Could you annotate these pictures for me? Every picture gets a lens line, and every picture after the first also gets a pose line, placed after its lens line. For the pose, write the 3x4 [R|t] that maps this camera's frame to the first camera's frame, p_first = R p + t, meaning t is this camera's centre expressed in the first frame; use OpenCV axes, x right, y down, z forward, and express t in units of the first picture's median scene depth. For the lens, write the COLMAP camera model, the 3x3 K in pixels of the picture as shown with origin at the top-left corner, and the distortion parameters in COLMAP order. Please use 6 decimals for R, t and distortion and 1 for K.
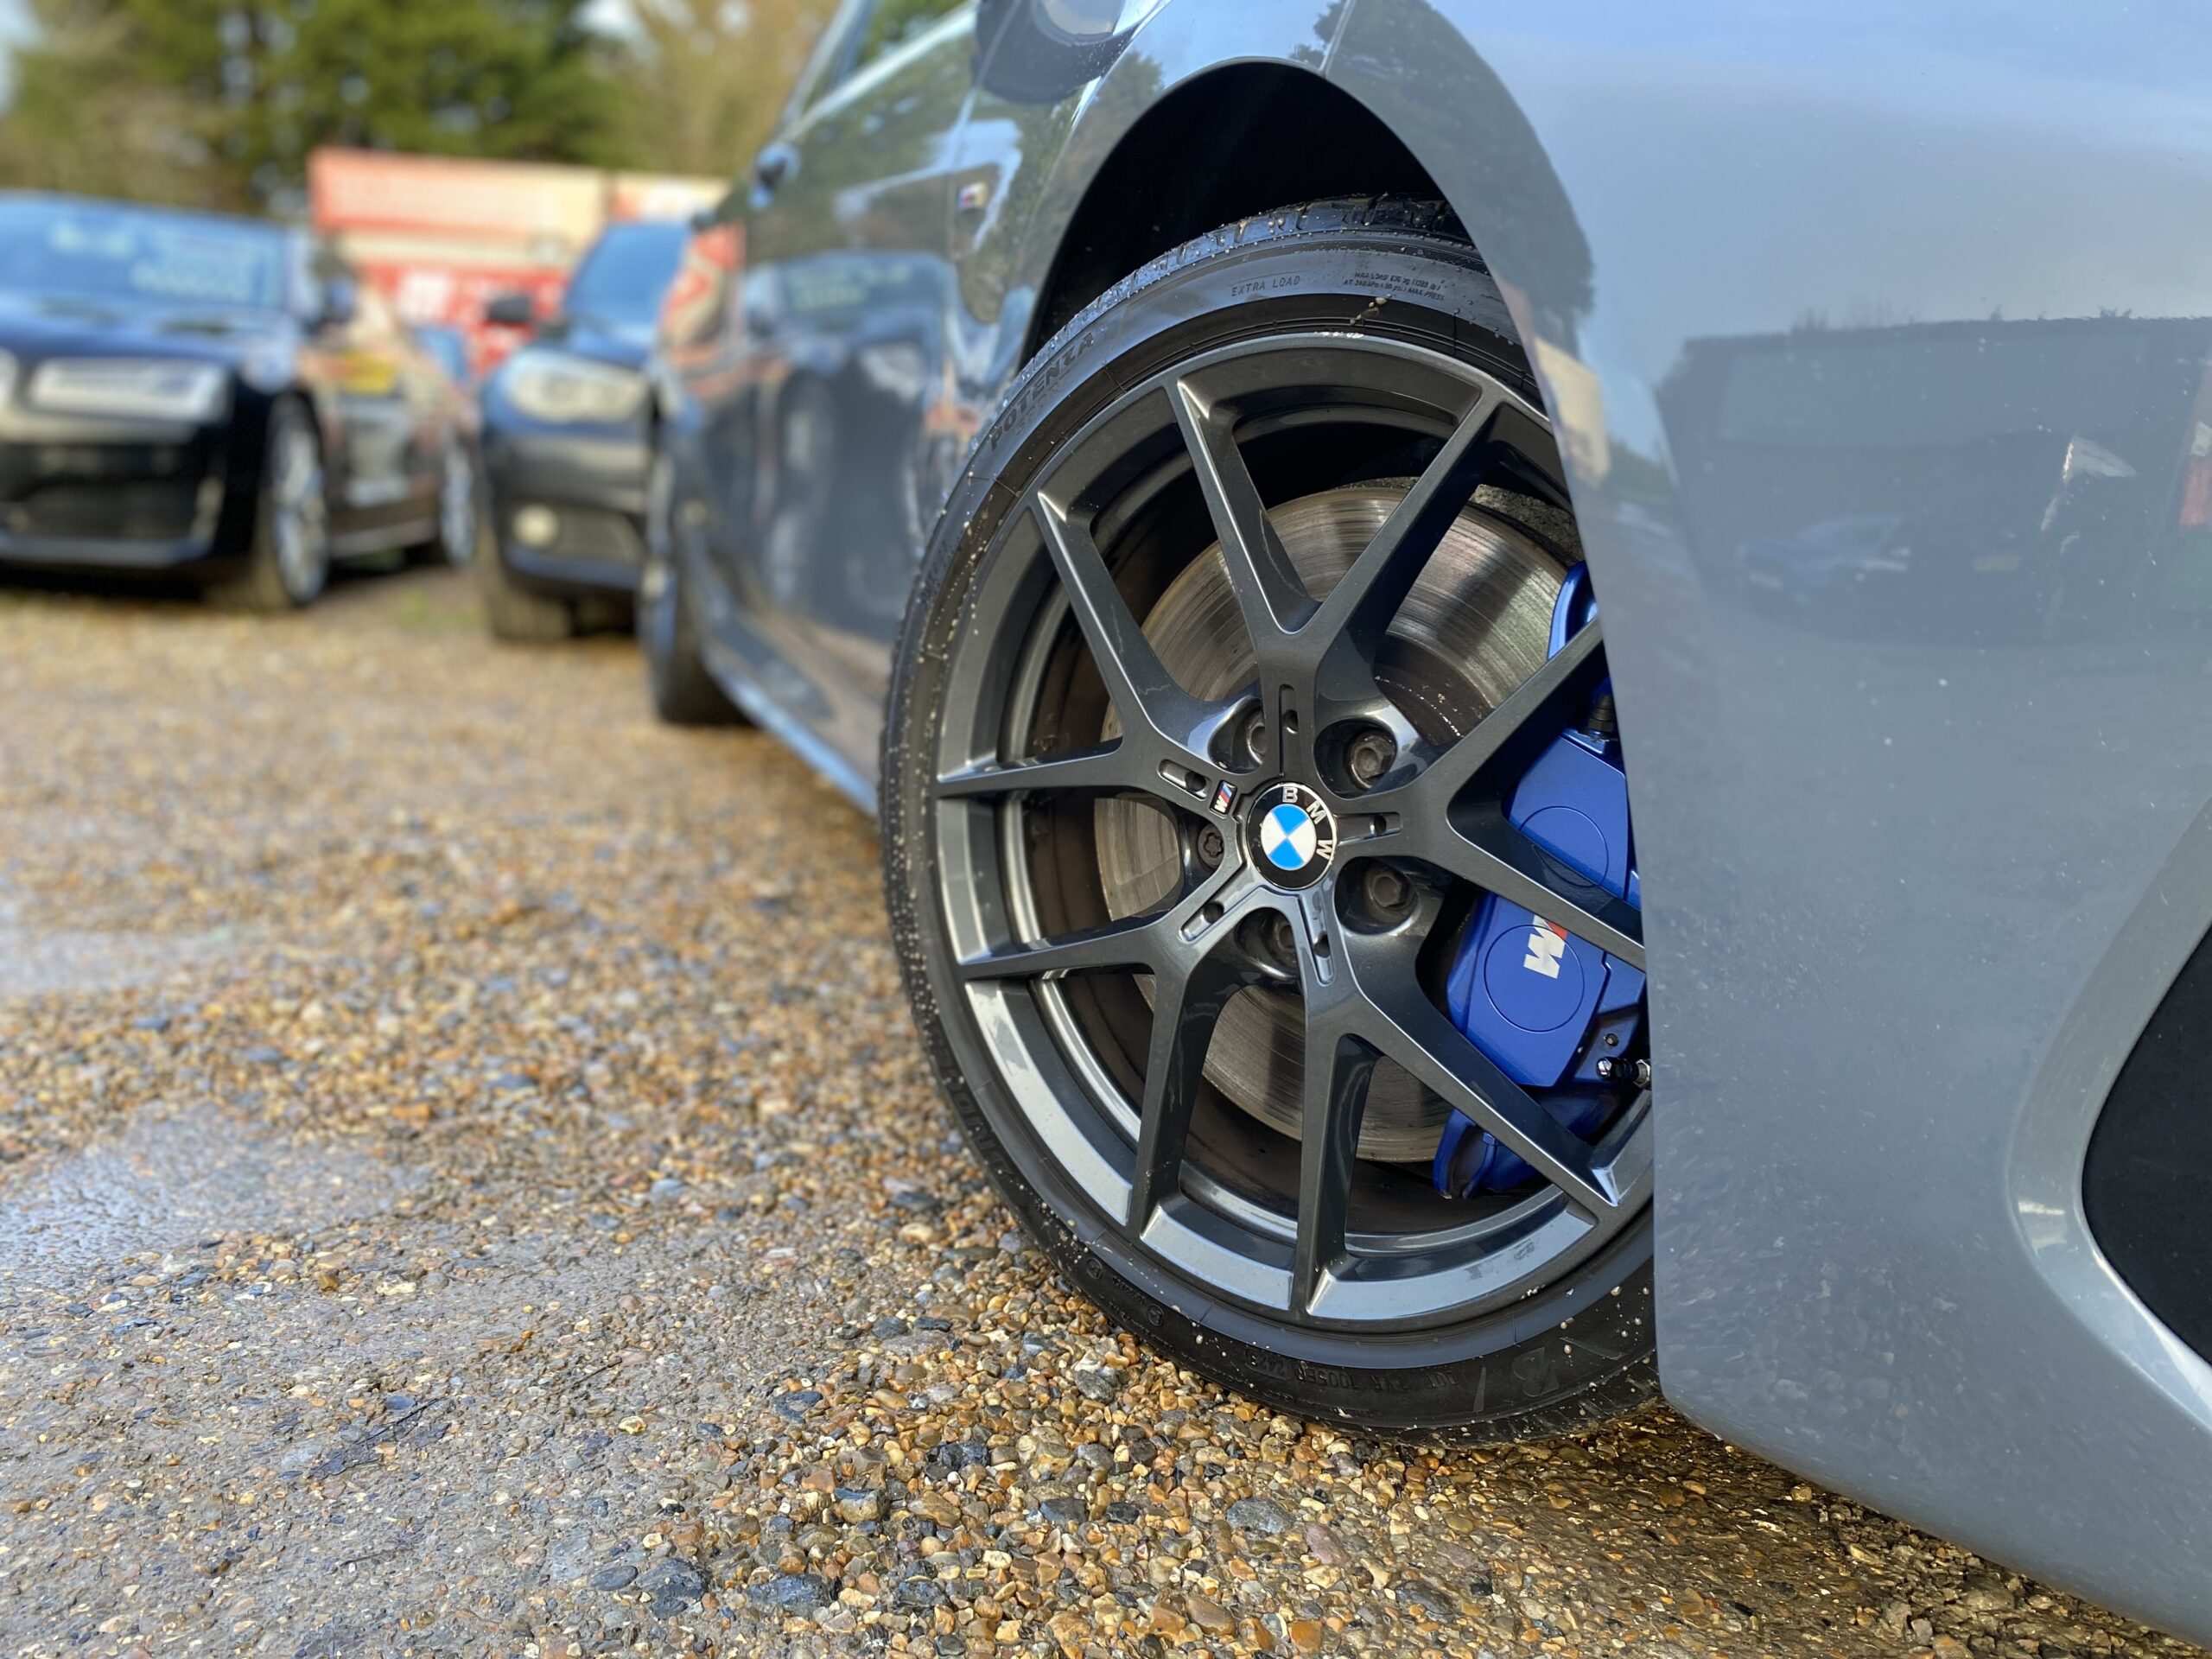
lens RADIAL K [[1716.1, 0, 1106.0], [0, 1716.1, 829.5], [0, 0, 1]] dist [-0.005719, 0.010747]
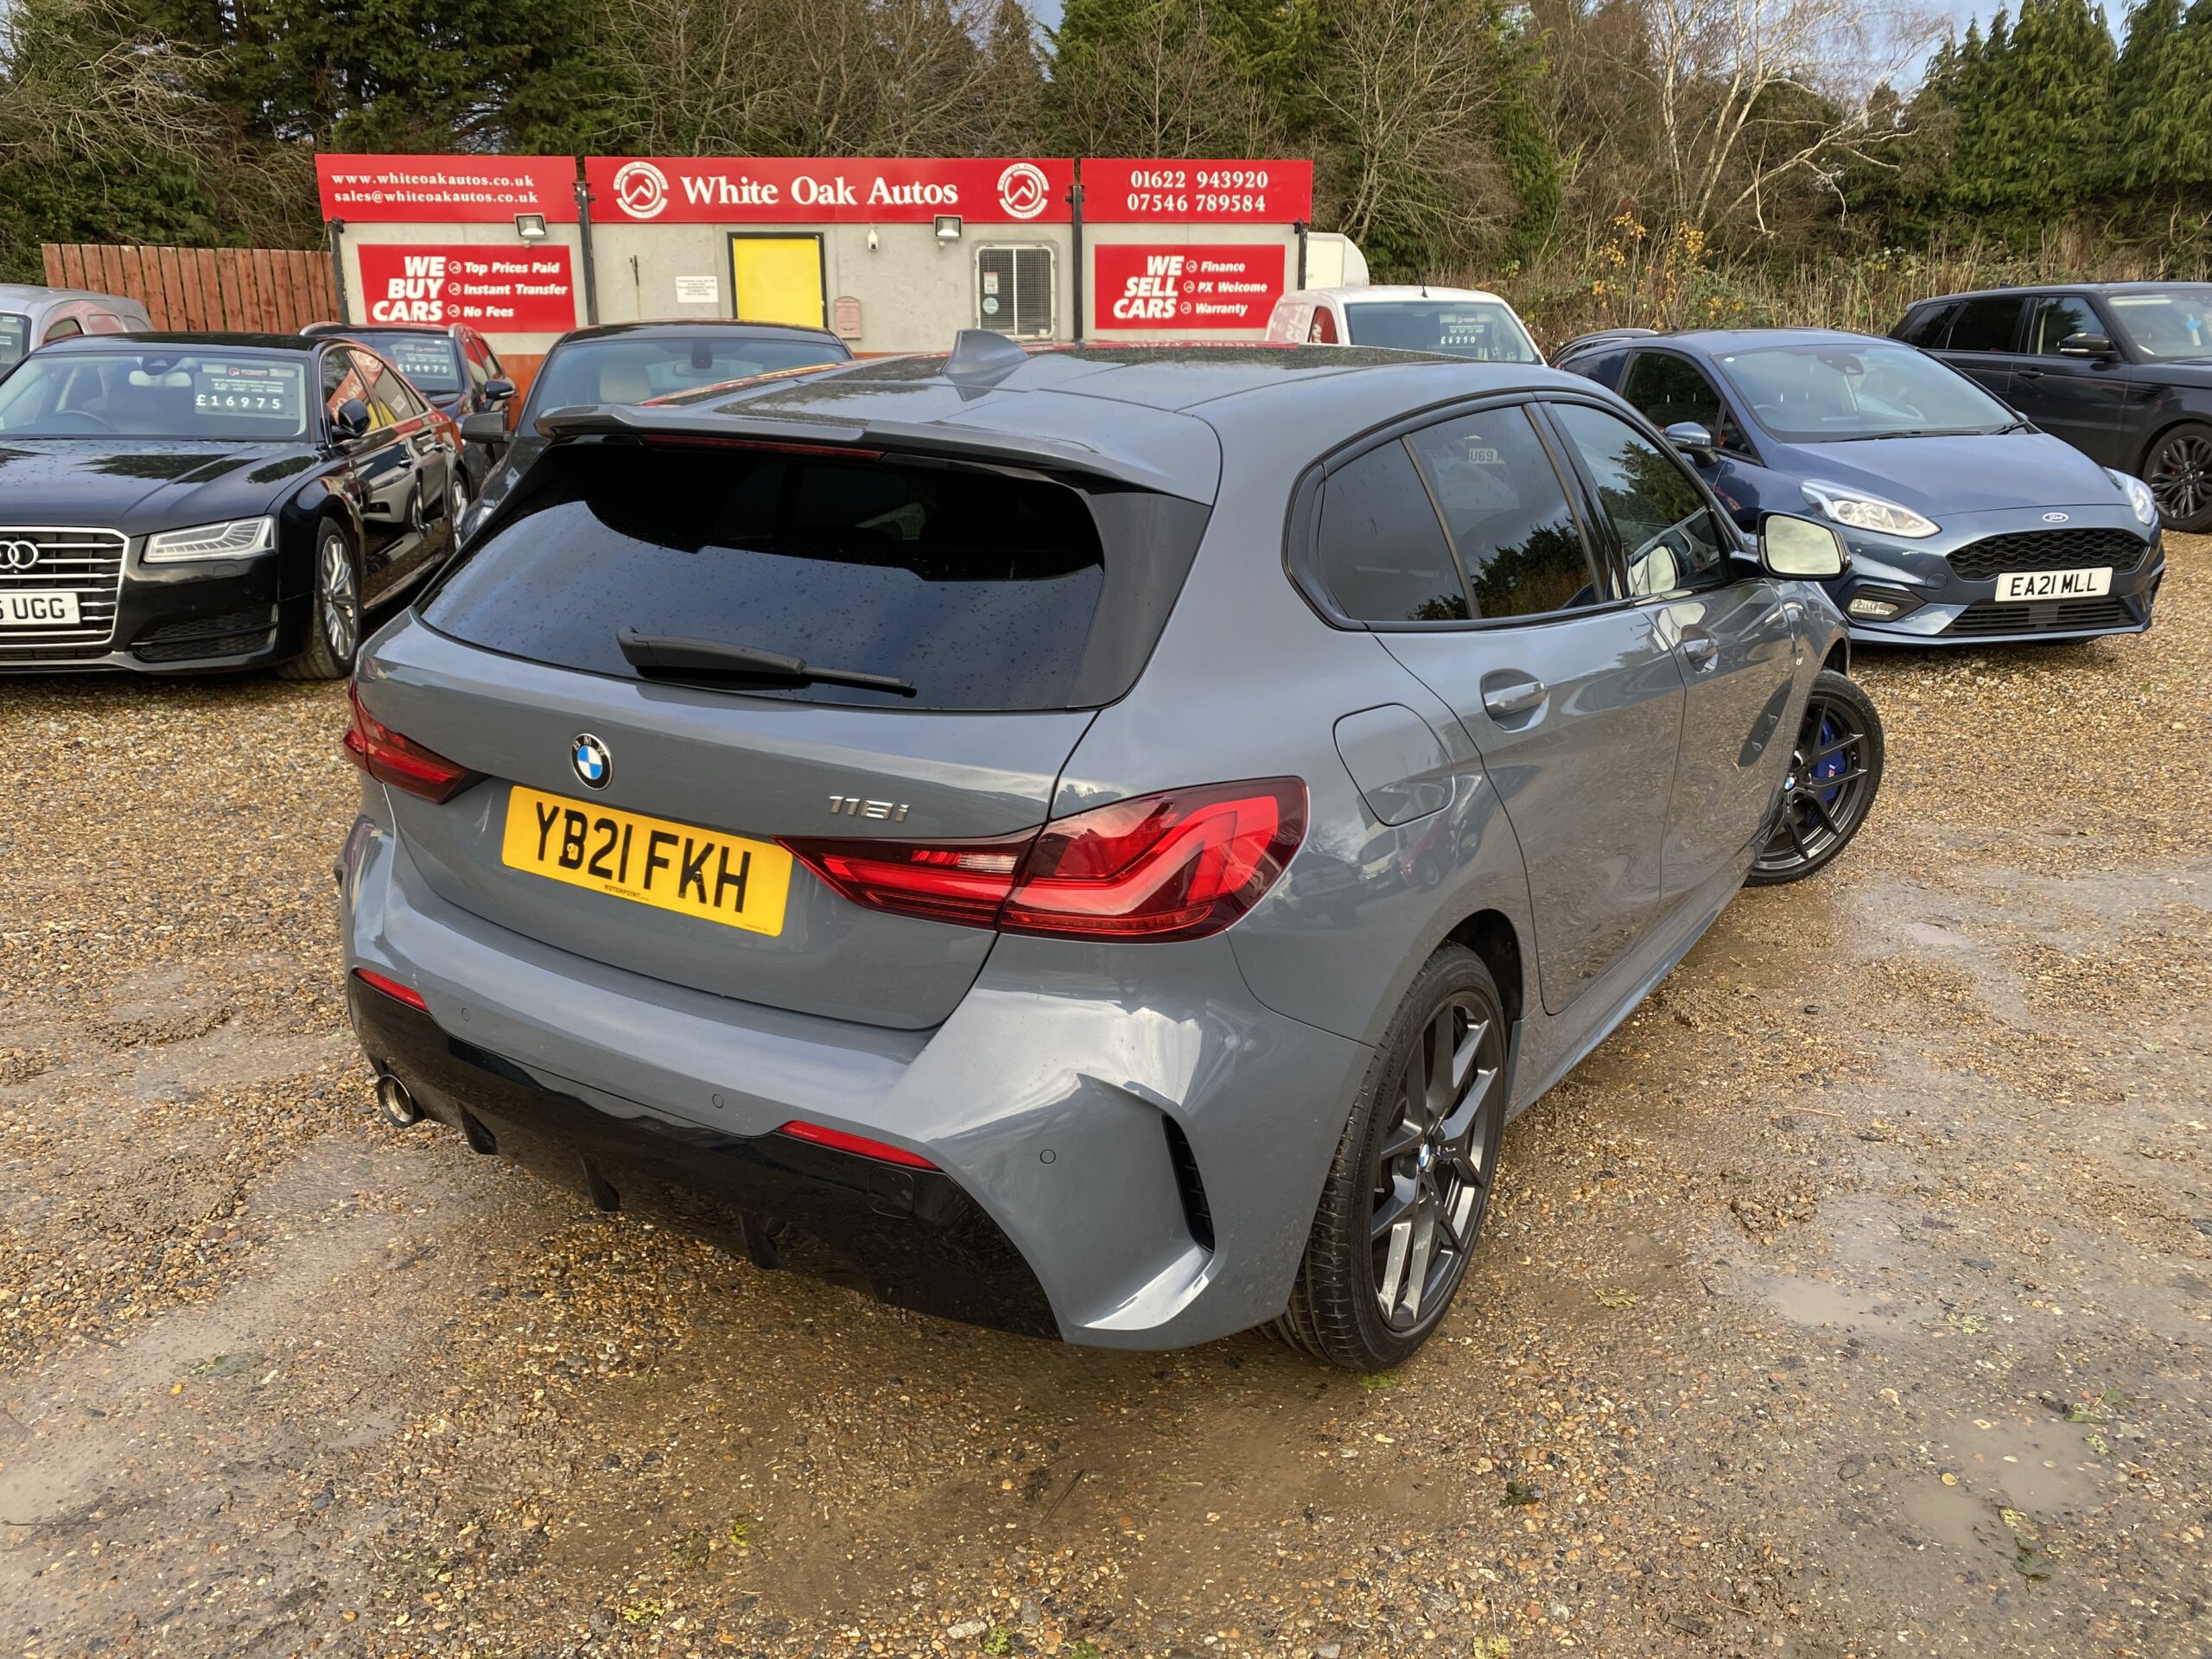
lens RADIAL K [[1699.0, 0, 1106.0], [0, 1699.0, 814.4], [0, 0, 1]] dist [0.007546, 0.005333]
pose [[0.998782, -0.042417, -0.025191, 0.711034], [0.044502, 0.995040, 0.088971, -0.505421], [0.021292, -0.089984, 0.995716, -1.499288]]
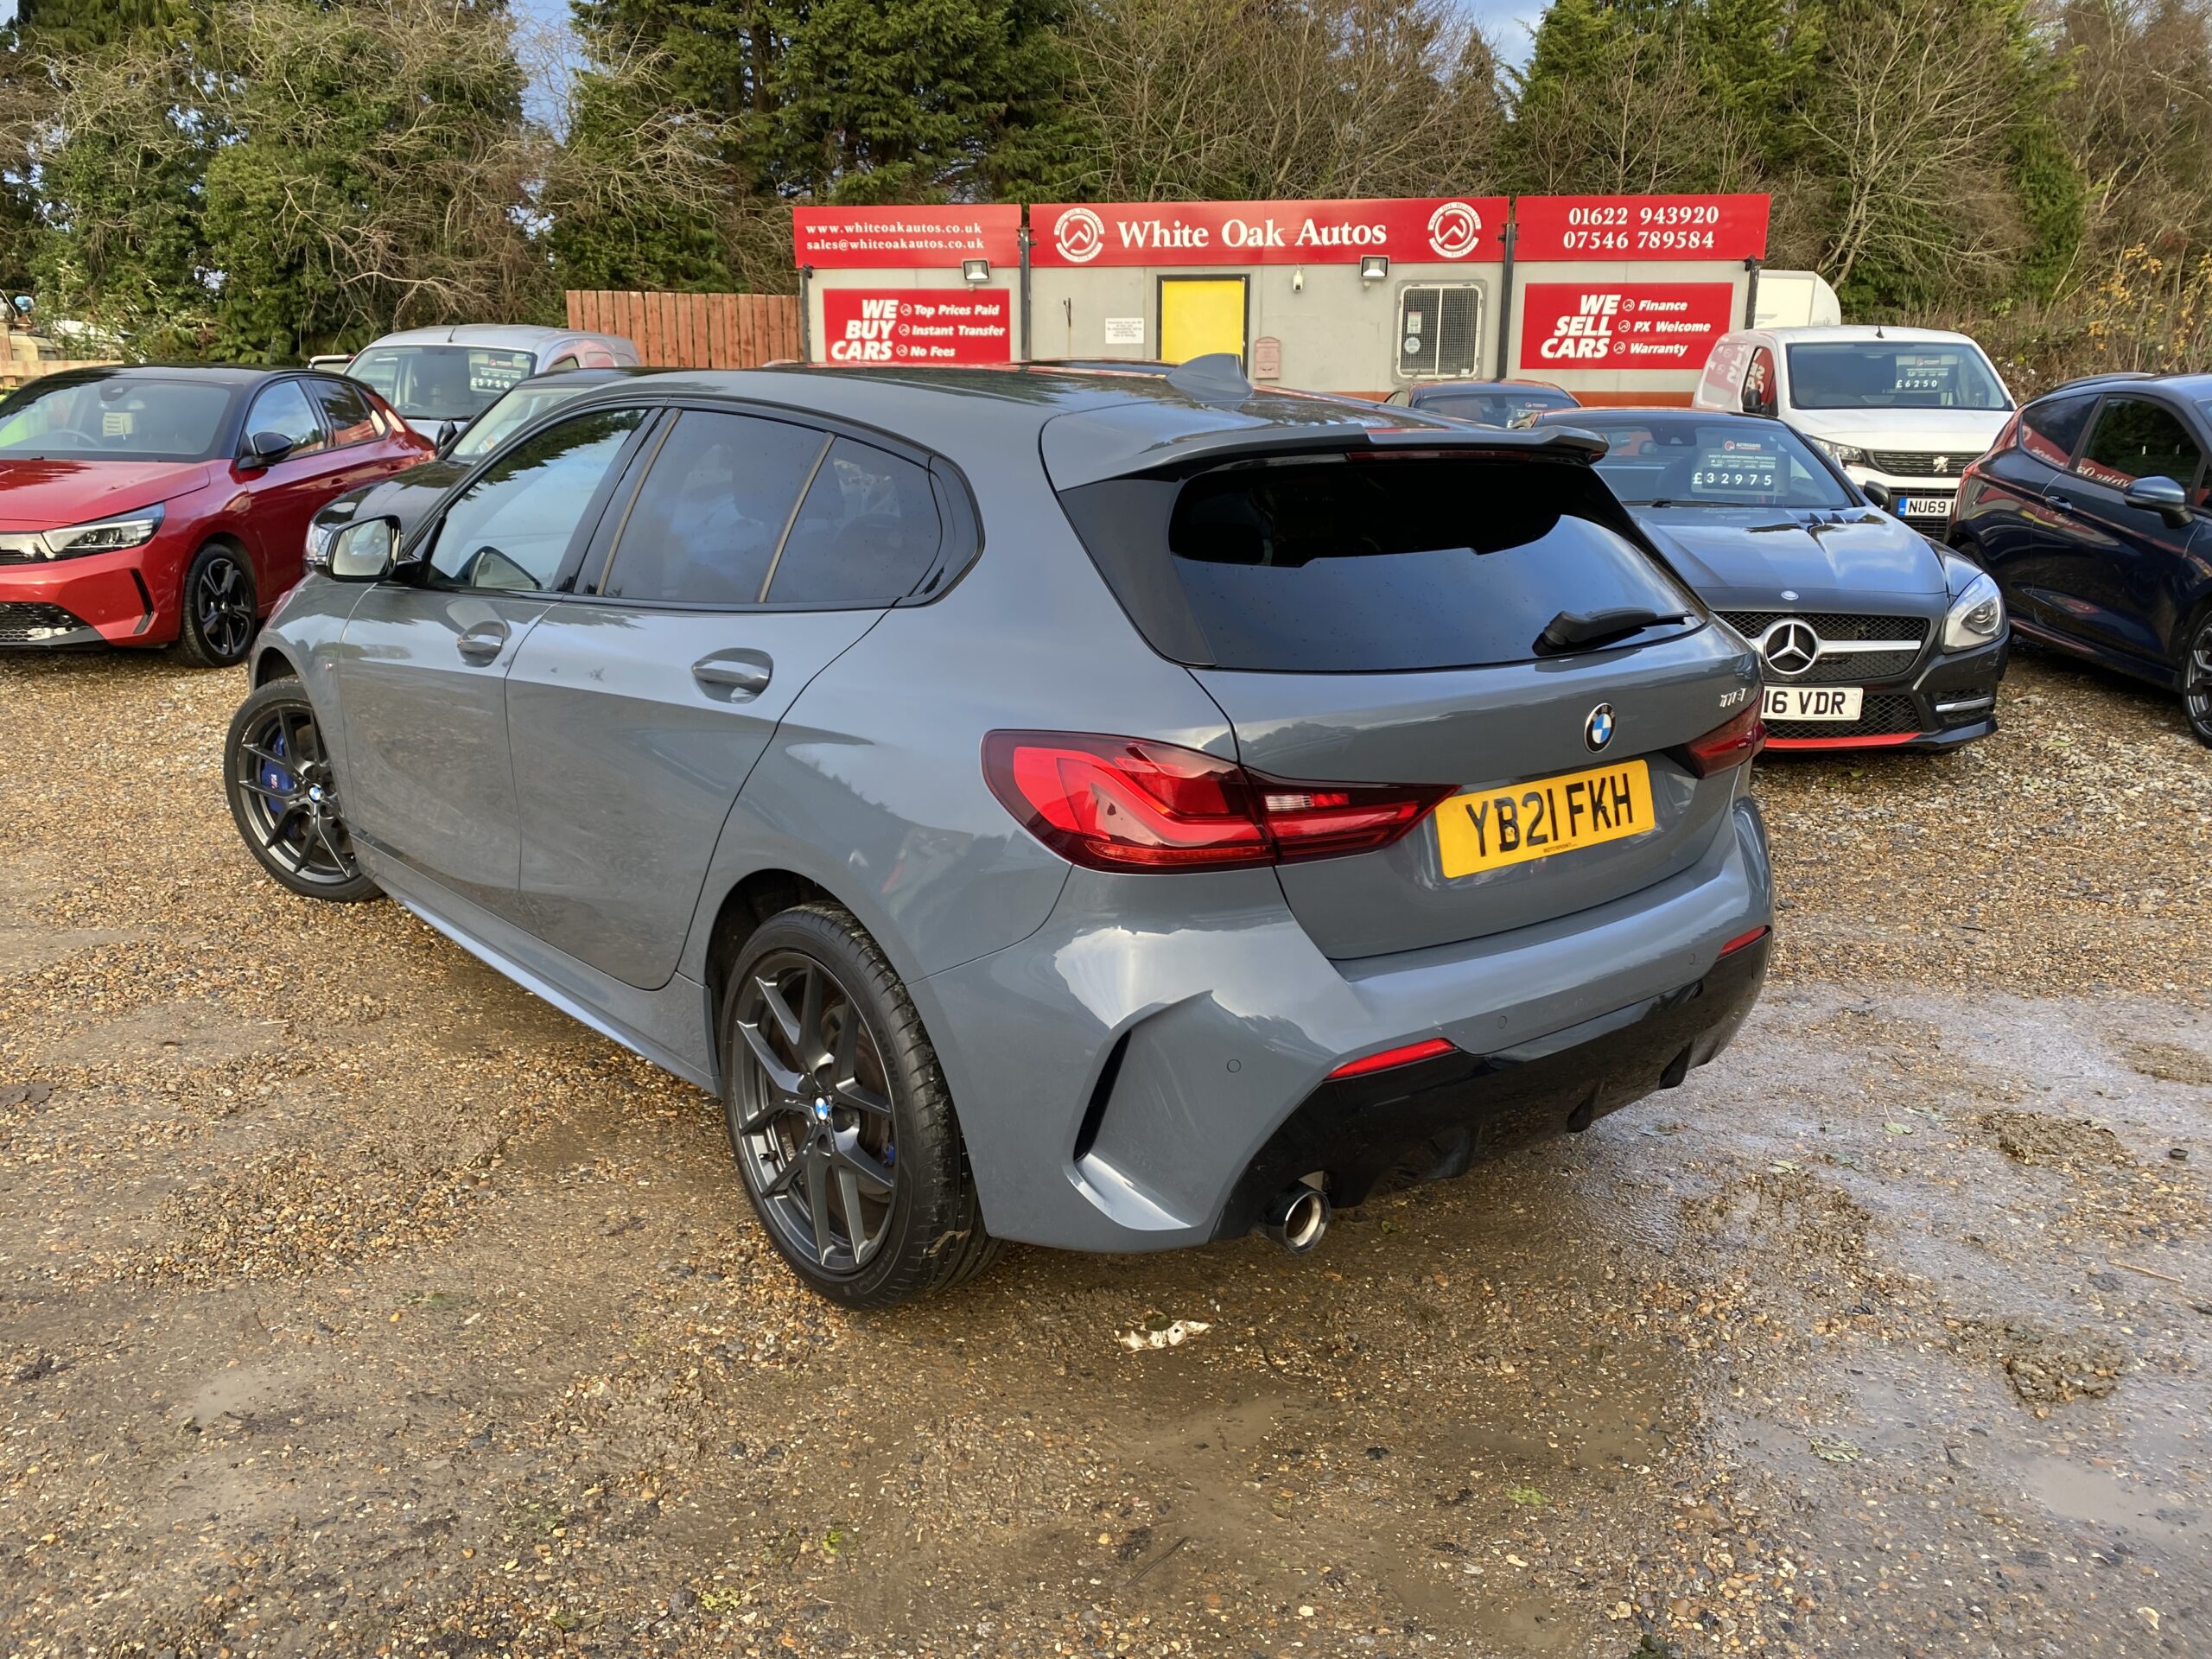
lens RADIAL K [[1699.0, 0, 1100.8], [0, 1699.0, 815.7], [0, 0, 1]] dist [0.016630, -0.014404]
pose [[0.962462, 0.027436, -0.270027, 0.992352], [-0.010908, 0.997984, 0.062521, -0.494869], [0.271198, -0.057229, 0.960821, -1.409711]]
